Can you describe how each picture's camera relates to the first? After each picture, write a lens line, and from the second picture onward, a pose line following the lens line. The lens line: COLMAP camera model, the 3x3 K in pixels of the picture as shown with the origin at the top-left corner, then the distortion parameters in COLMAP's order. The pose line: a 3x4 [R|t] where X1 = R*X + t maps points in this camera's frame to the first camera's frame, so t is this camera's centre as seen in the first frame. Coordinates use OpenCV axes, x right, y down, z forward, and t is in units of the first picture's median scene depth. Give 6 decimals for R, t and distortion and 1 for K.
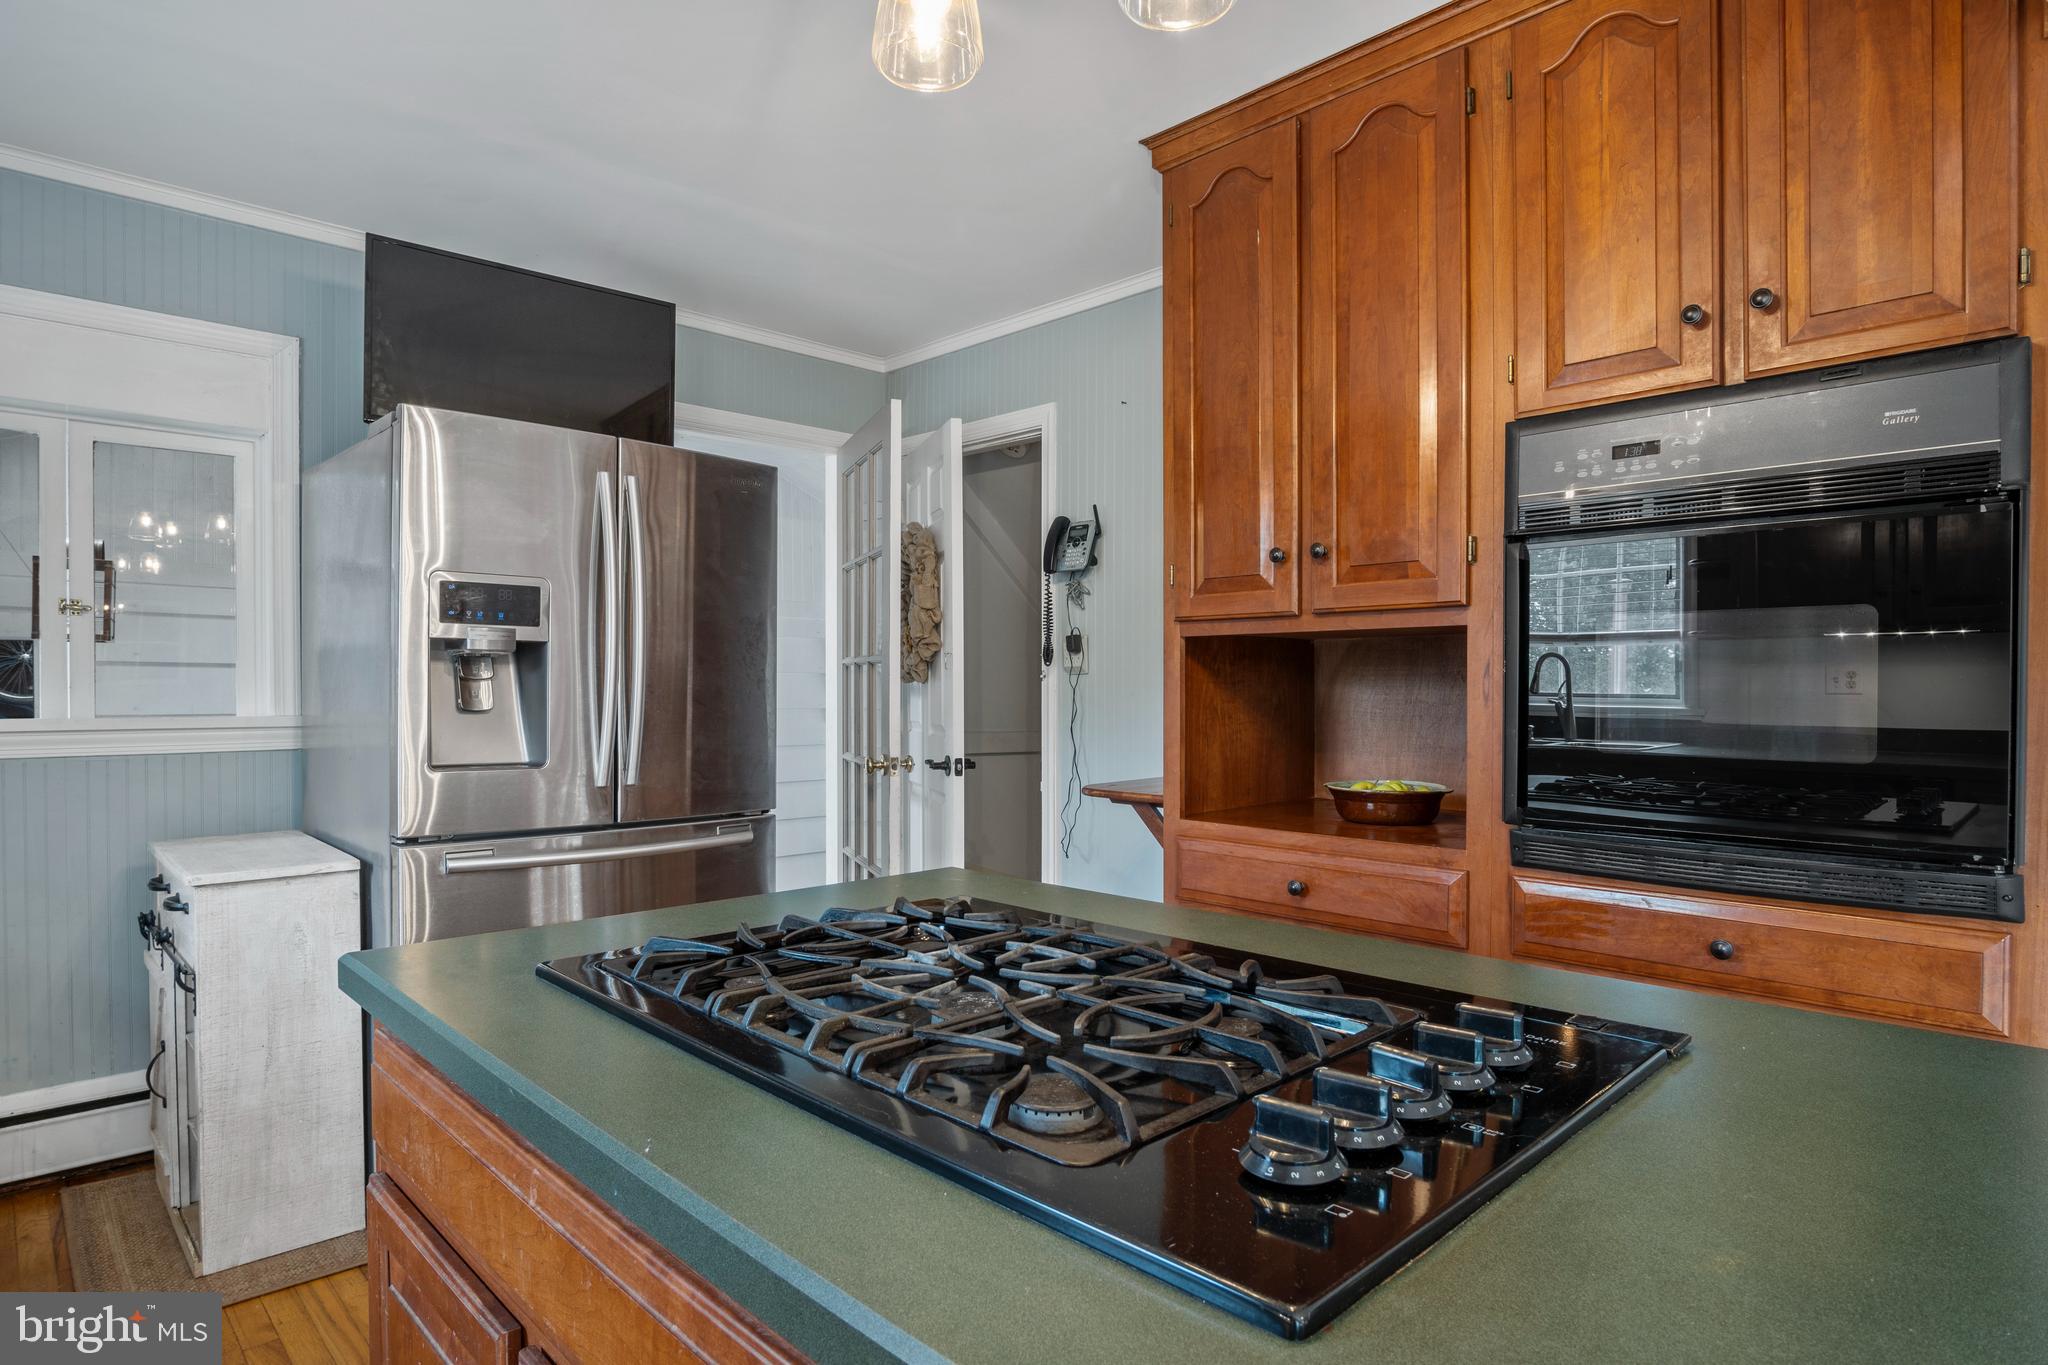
lens RADIAL K [[1115.5, 0, 1009.4], [0, 1115.5, 695.4], [0, 0, 1]] dist [-0.028262, 0.002323]
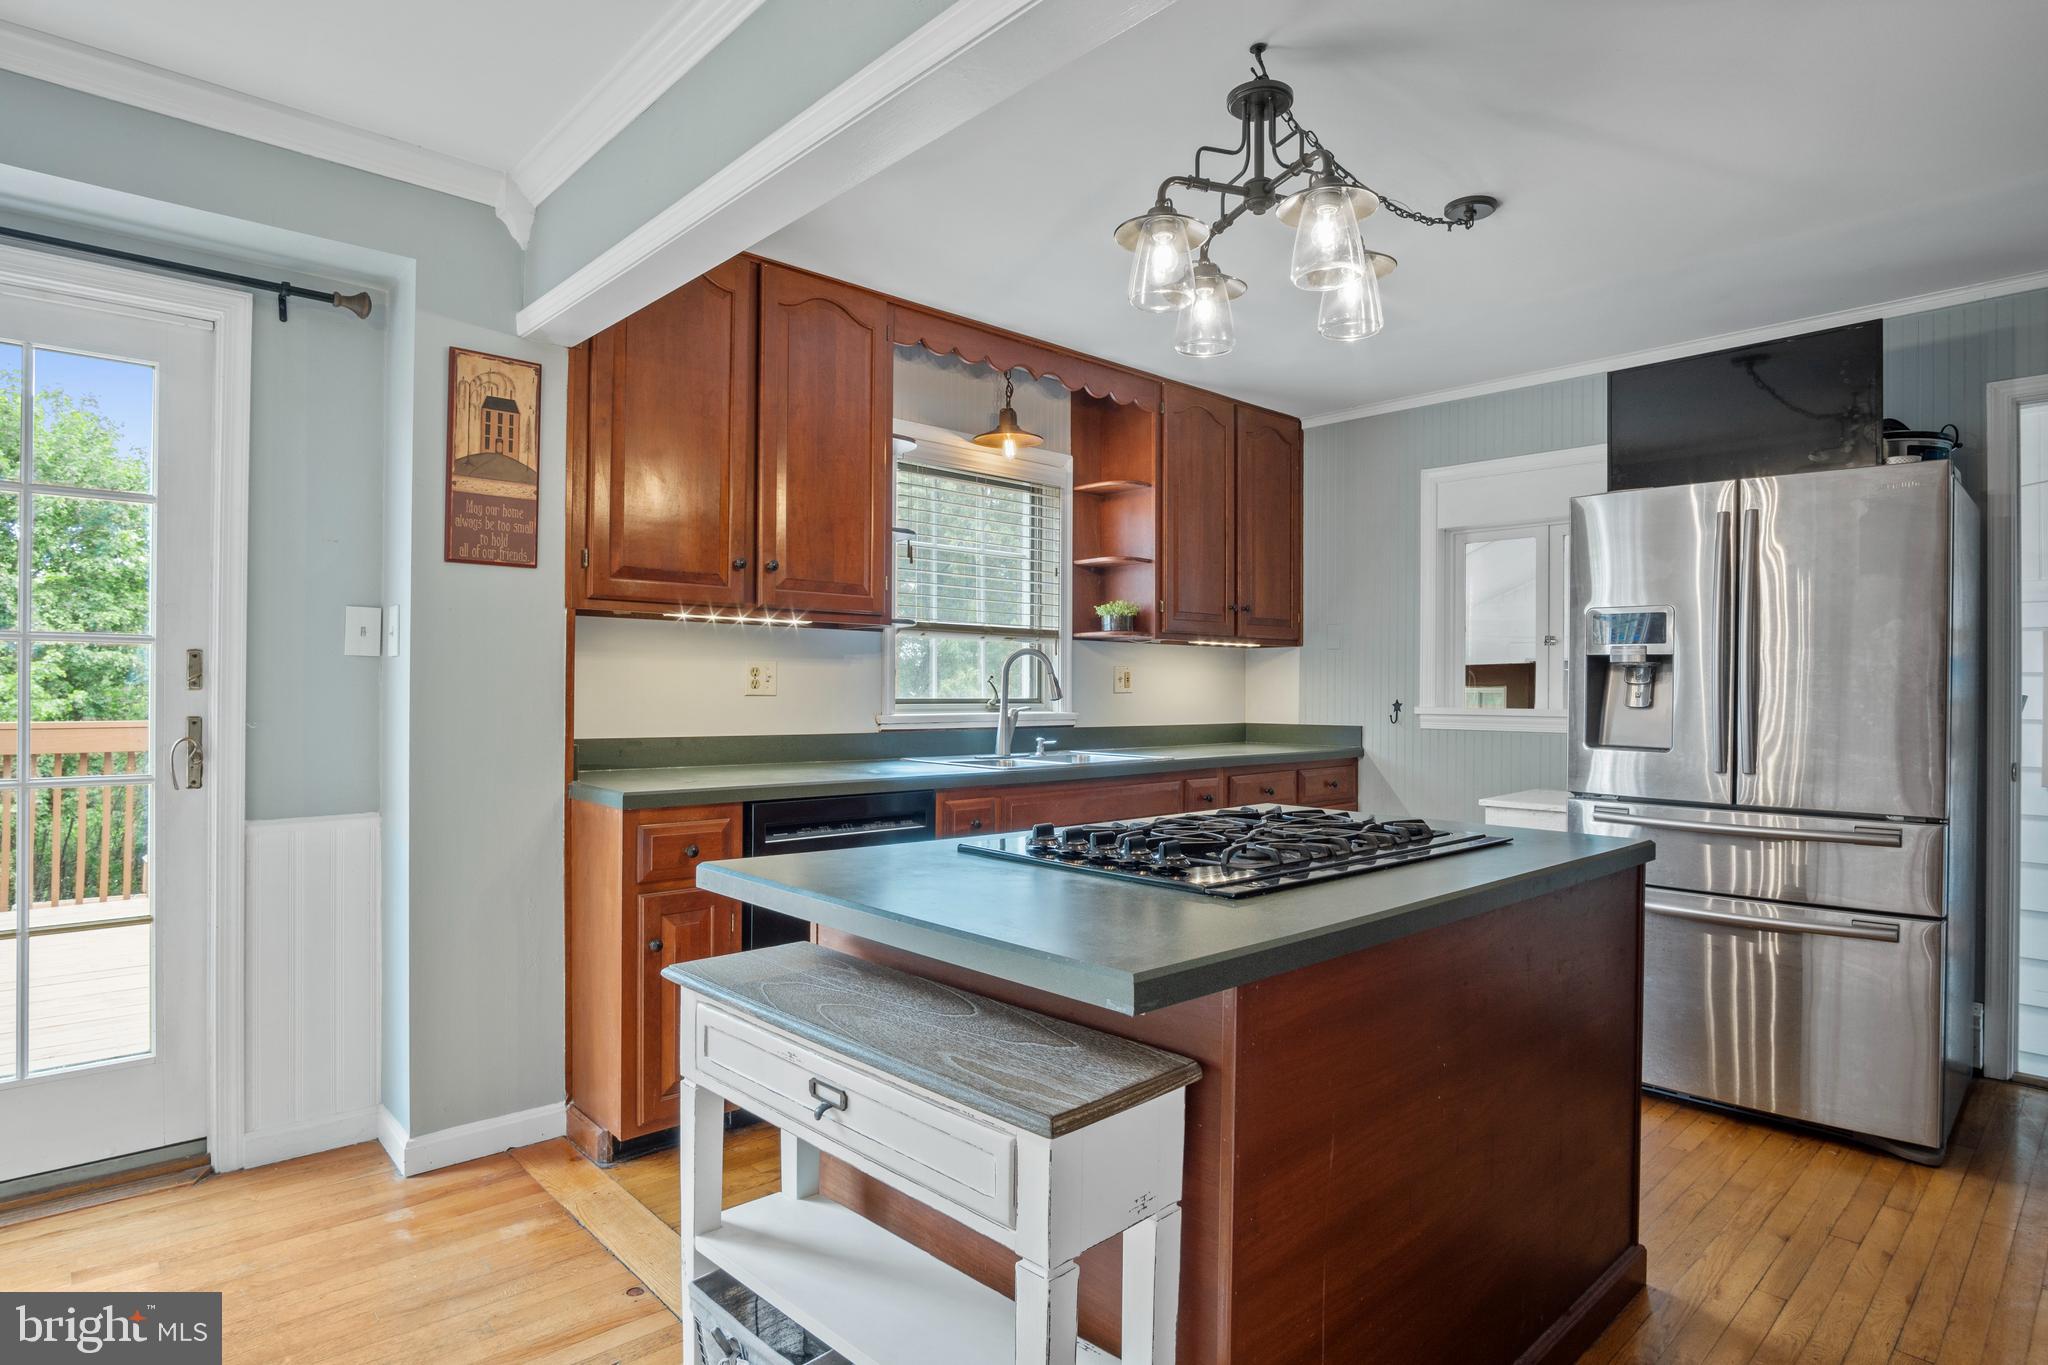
lens RADIAL K [[1102.8, 0, 1014.4], [0, 1102.8, 684.7], [0, 0, 1]] dist [-0.035367, 0.009606]
pose [[-0.015892, -0.005102, -0.999861, 0.871000], [-0.013456, 0.999898, -0.004888, 0.003449], [0.999783, 0.013377, -0.015959, 0.265428]]
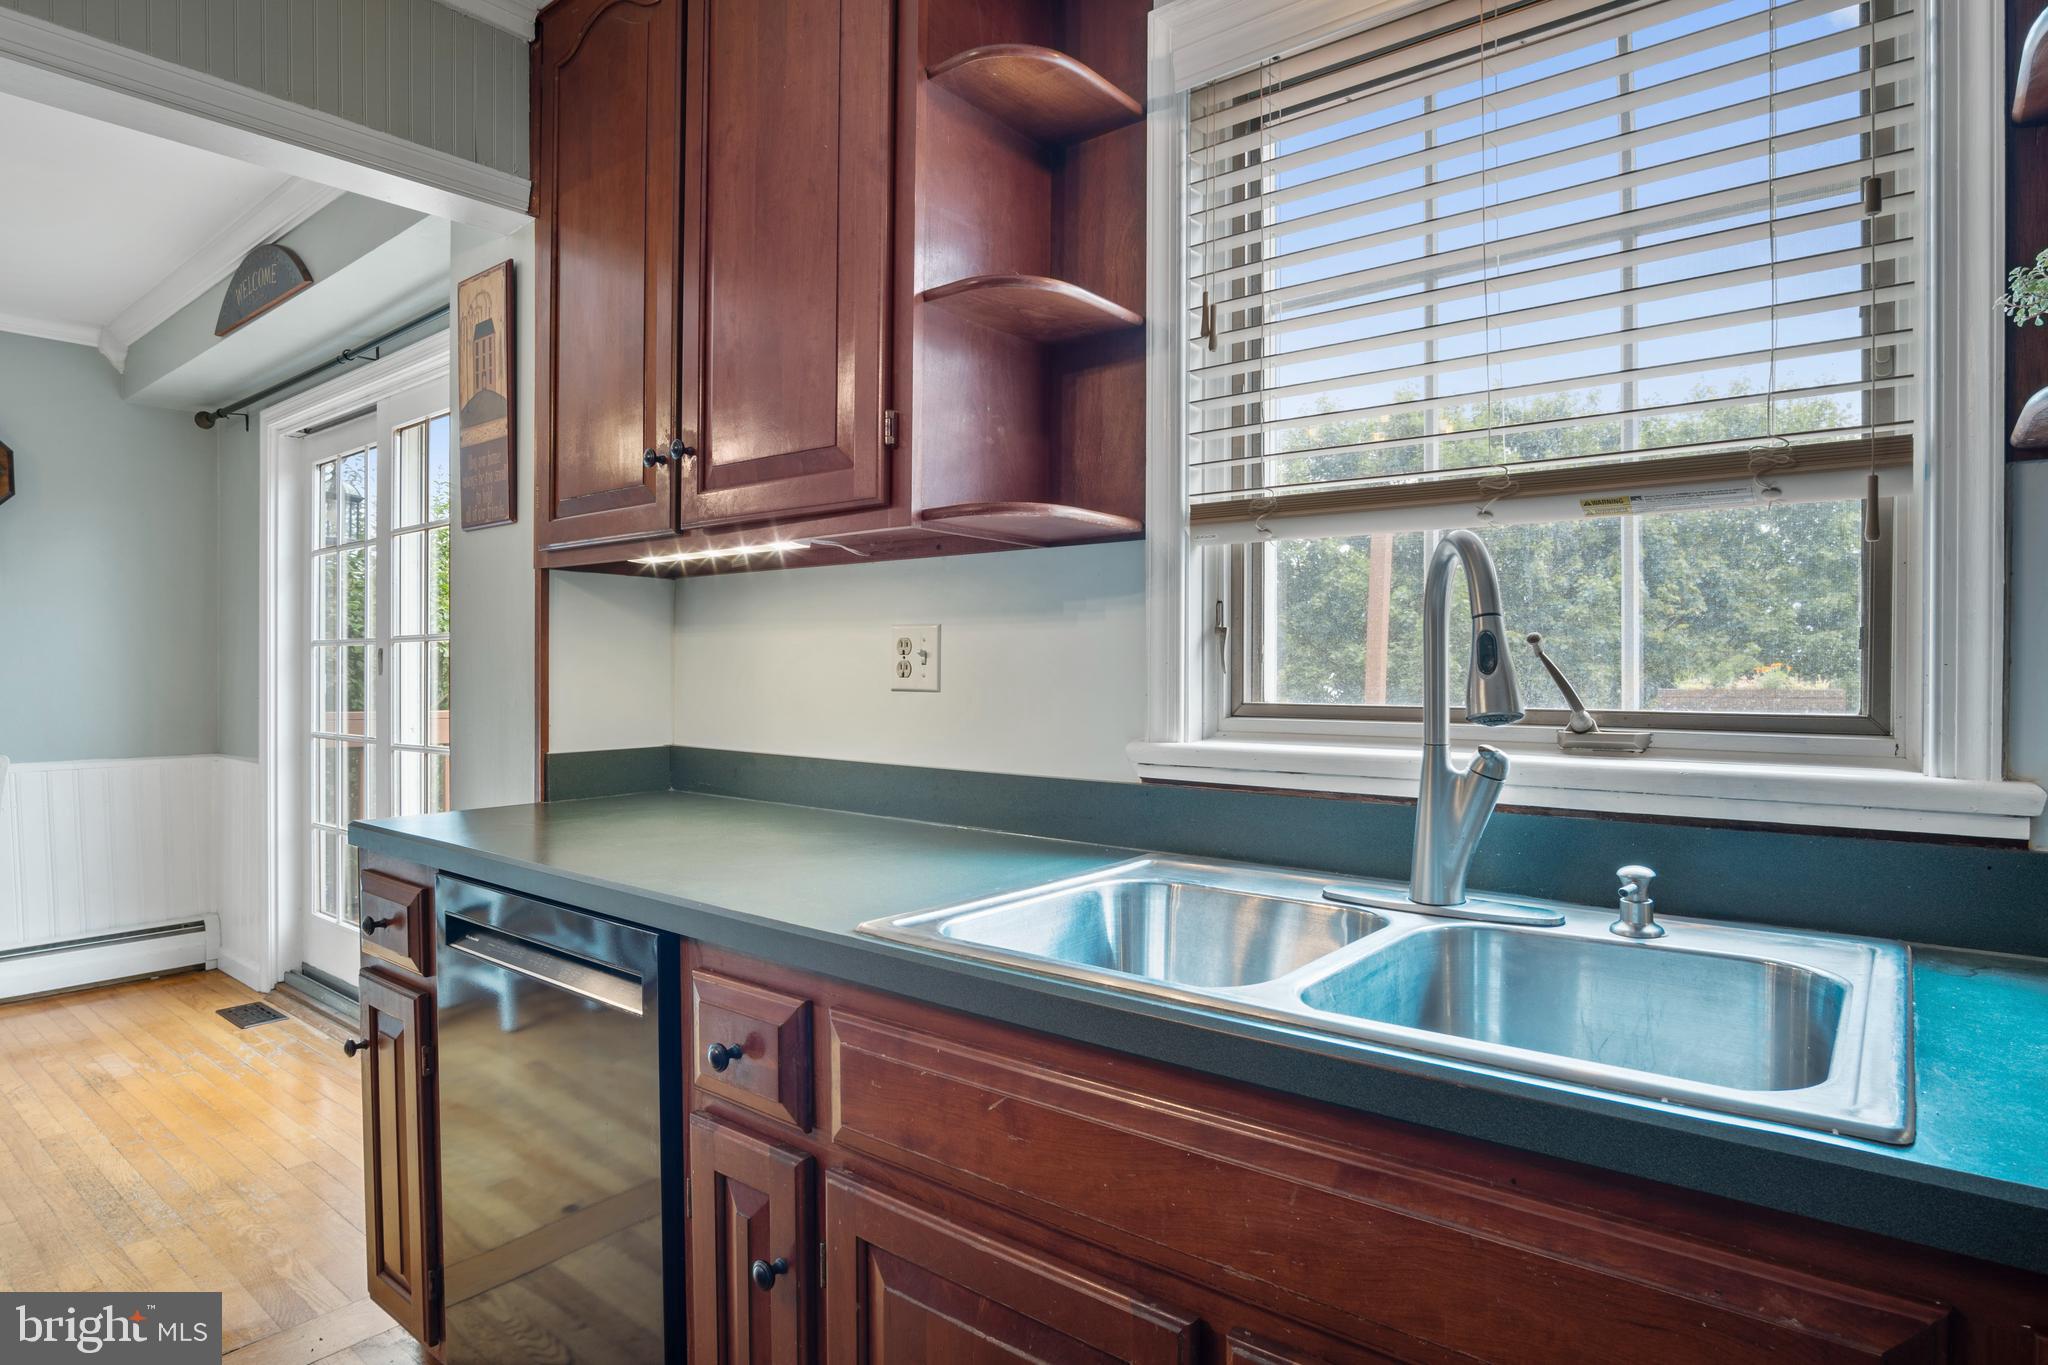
lens RADIAL K [[1128.4, 0, 1028.6], [0, 1128.4, 675.3], [0, 0, 1]] dist [-0.025591, 0.002146]
pose [[-0.991951, -0.002892, -0.126593, -0.567260], [-0.004375, 0.999925, 0.011443, -0.004879], [0.126550, 0.011905, -0.991889, 0.700657]]
